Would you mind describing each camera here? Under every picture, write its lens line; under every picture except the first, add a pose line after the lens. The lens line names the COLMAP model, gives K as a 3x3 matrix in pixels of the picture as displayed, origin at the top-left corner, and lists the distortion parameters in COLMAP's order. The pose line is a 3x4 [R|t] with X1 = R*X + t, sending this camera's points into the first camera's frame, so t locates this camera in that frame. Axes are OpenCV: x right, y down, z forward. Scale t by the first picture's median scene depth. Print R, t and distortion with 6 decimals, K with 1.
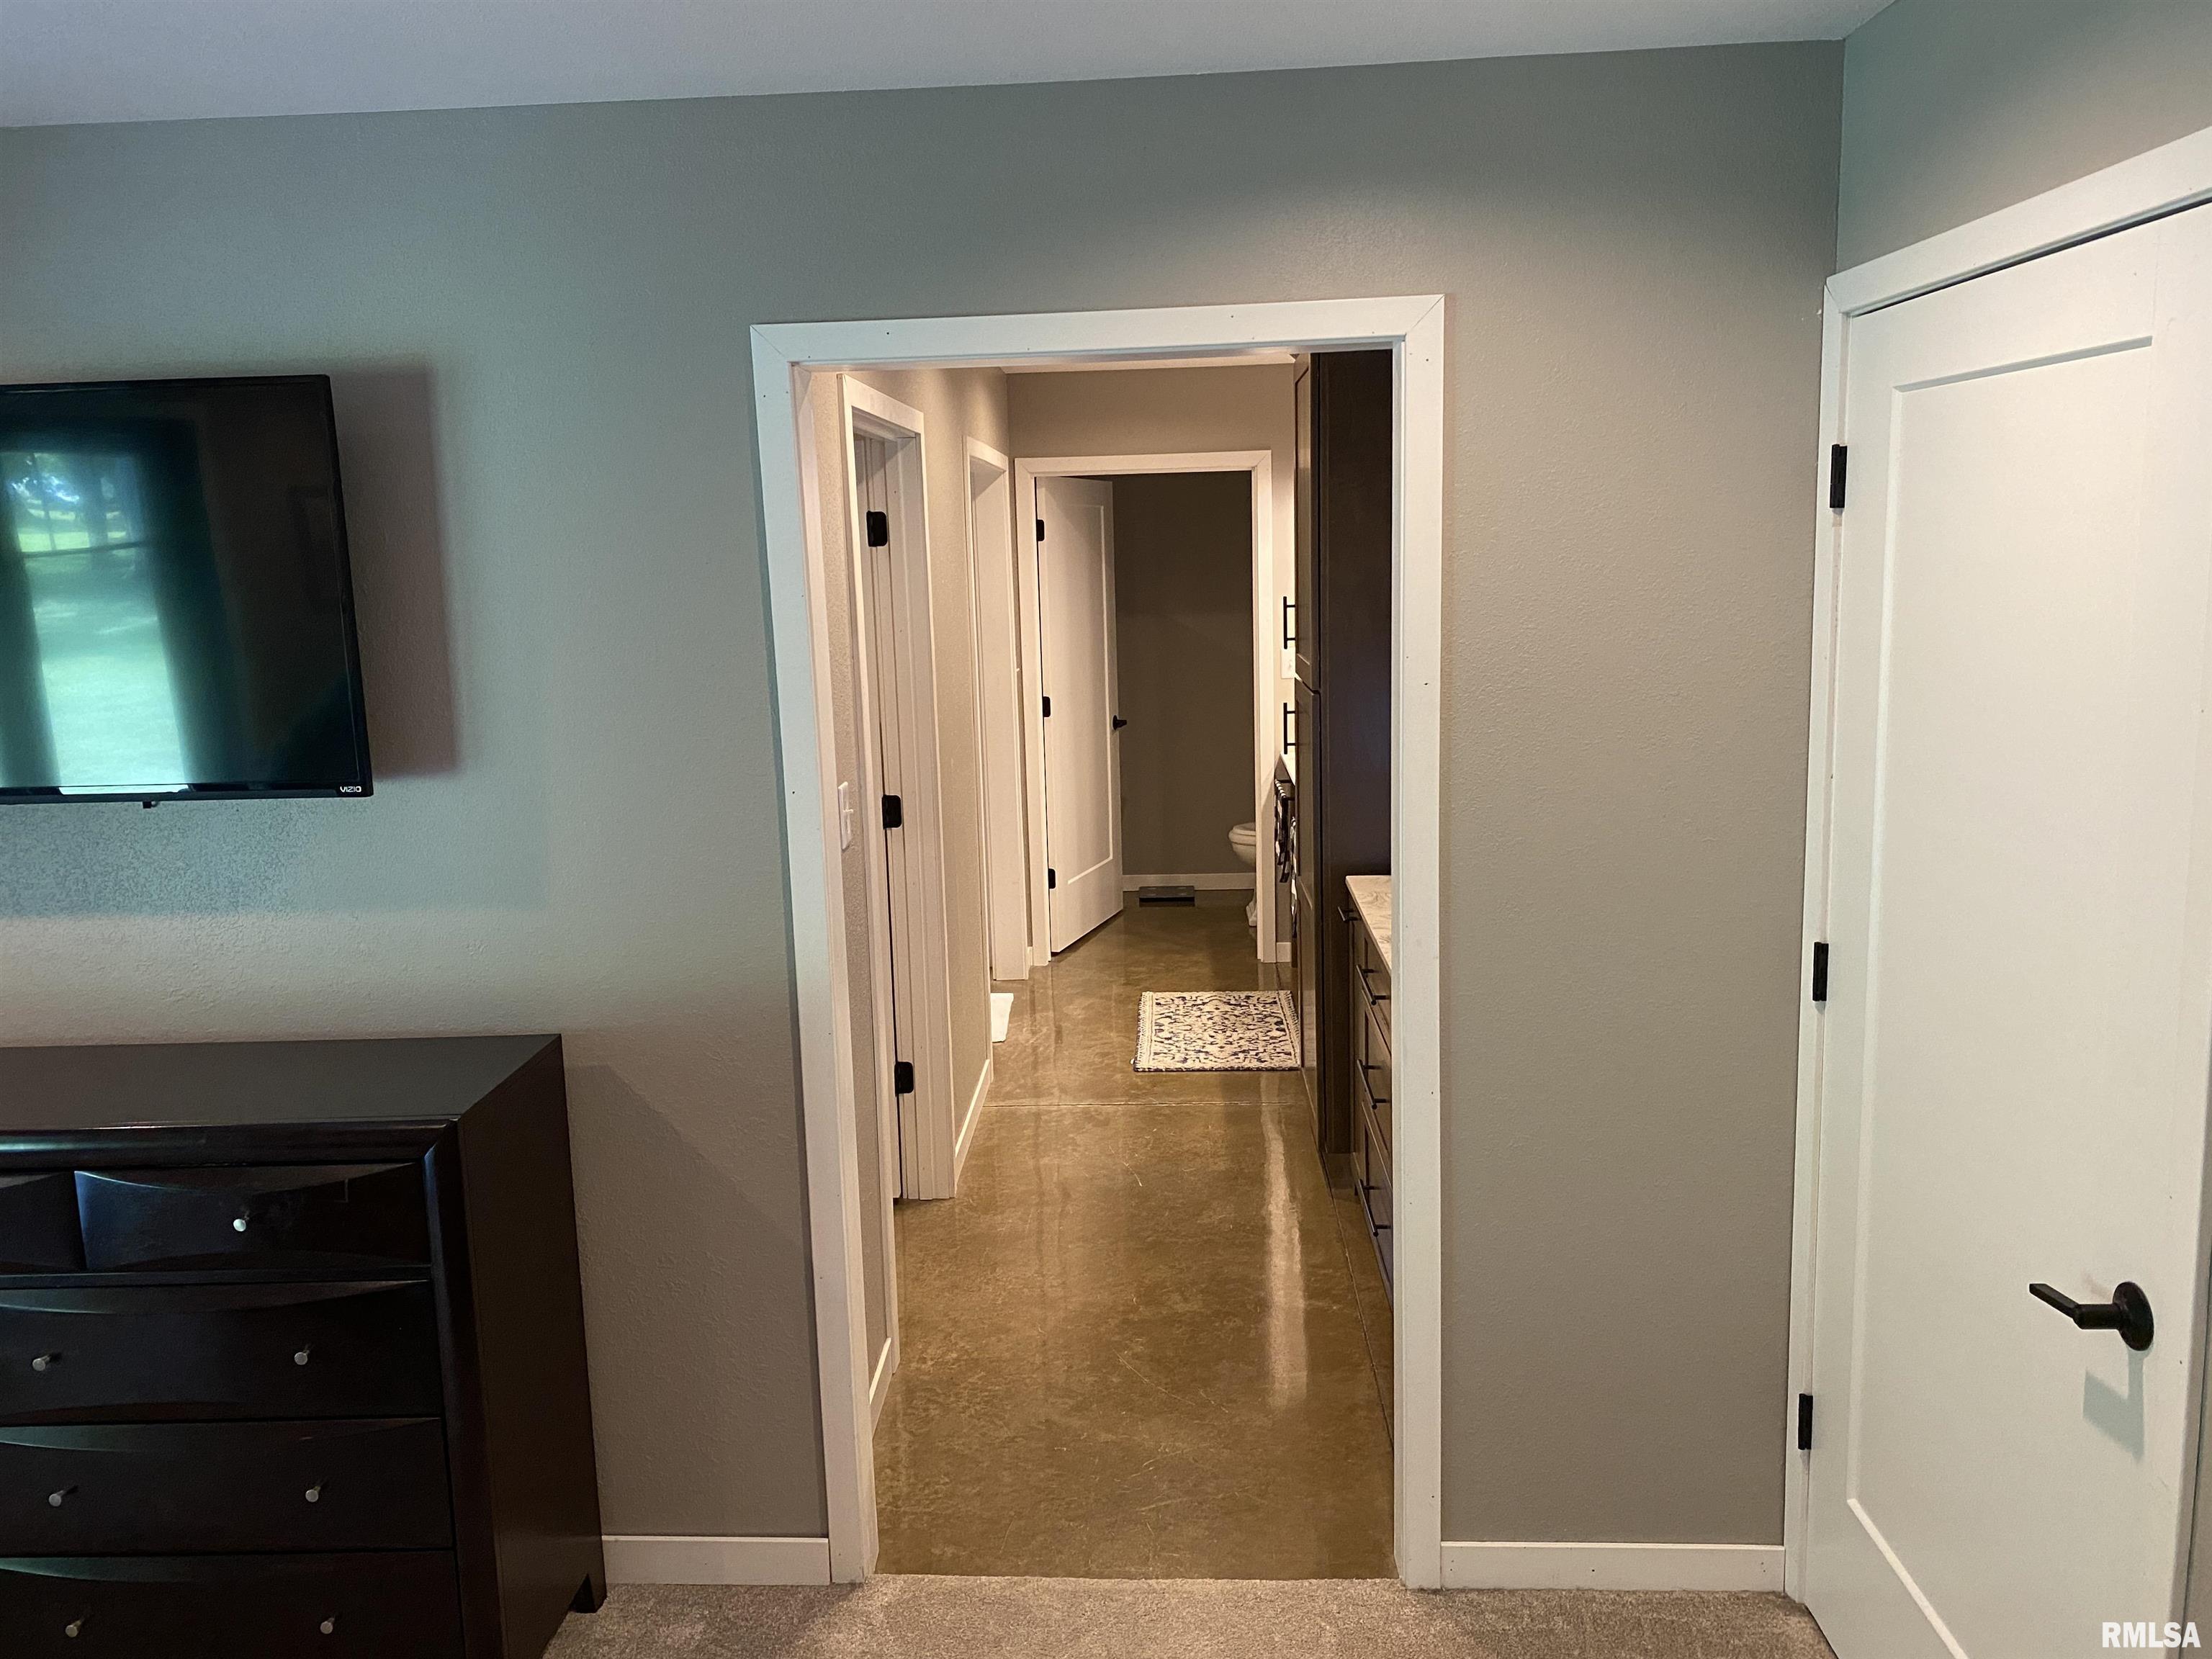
lens RADIAL K [[1687.5, 0, 1092.3], [0, 1687.5, 821.5], [0, 0, 1]] dist [0.010271, -0.003770]
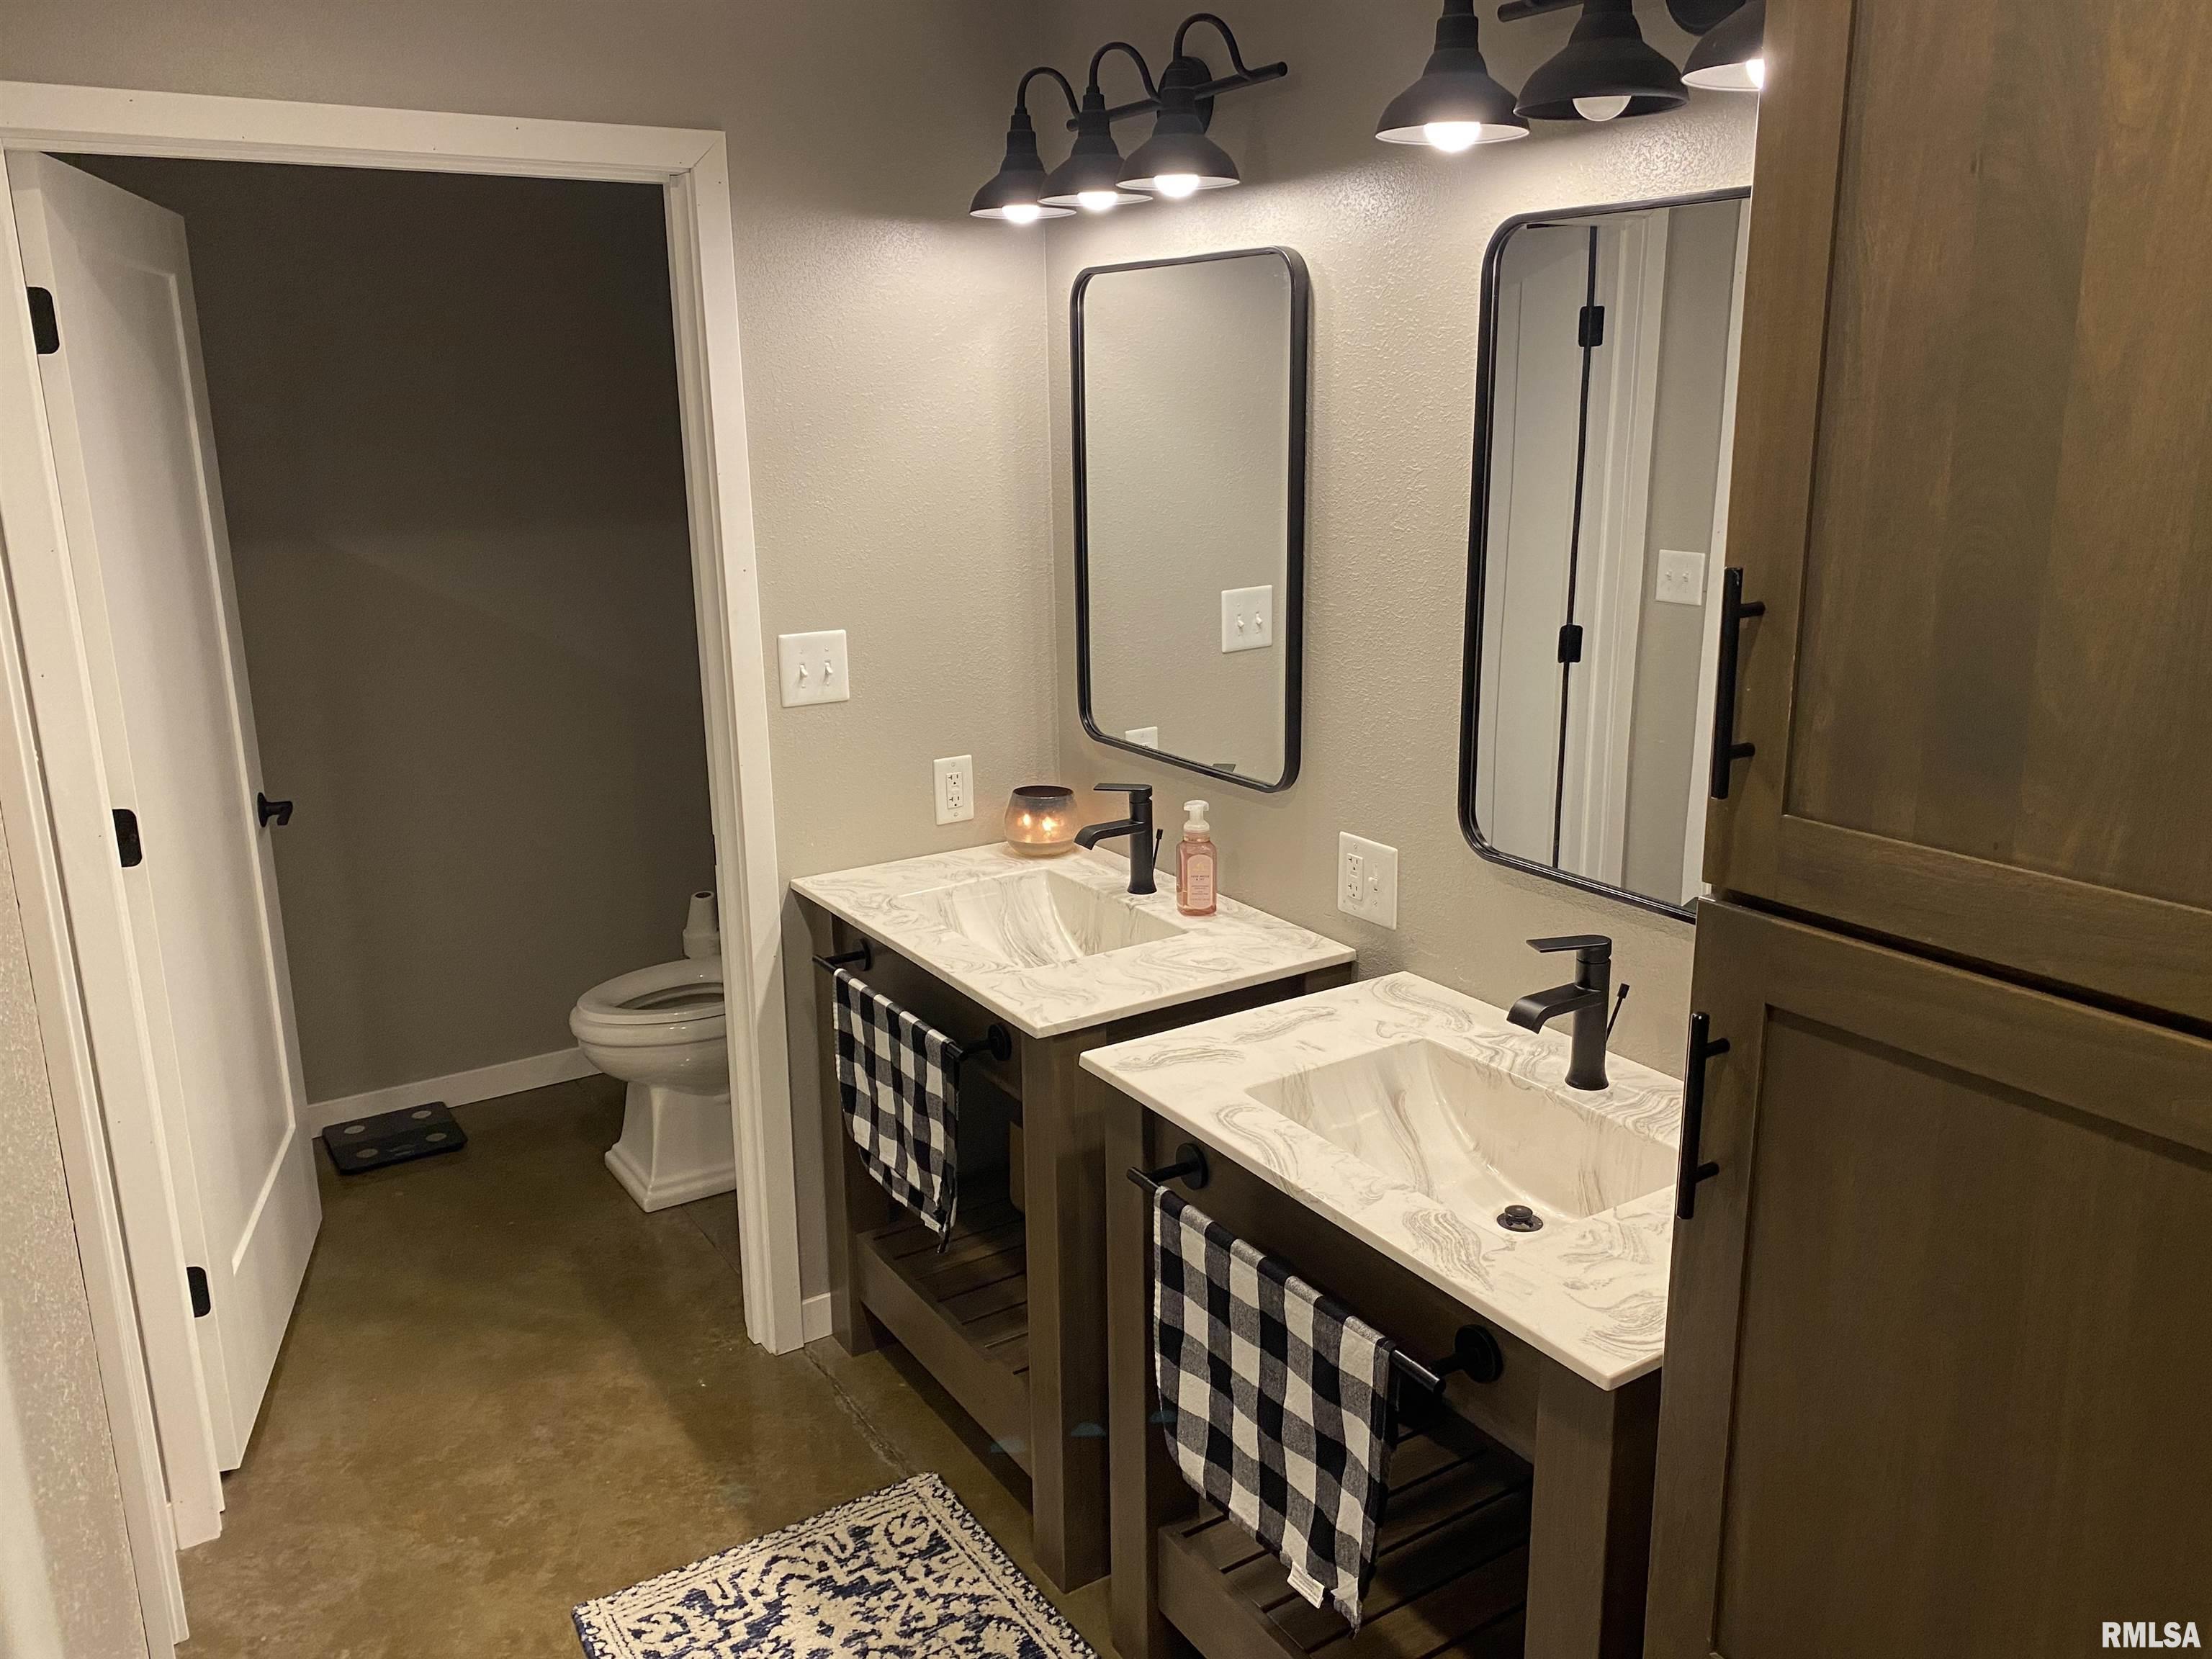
lens RADIAL K [[1687.5, 0, 1092.3], [0, 1687.5, 821.5], [0, 0, 1]] dist [0.010271, -0.003770]
pose [[0.817247, -0.122731, 0.563067, -0.060936], [0.077799, 0.991611, 0.103222, -0.091726], [-0.571012, -0.040552, 0.819939, 0.598172]]
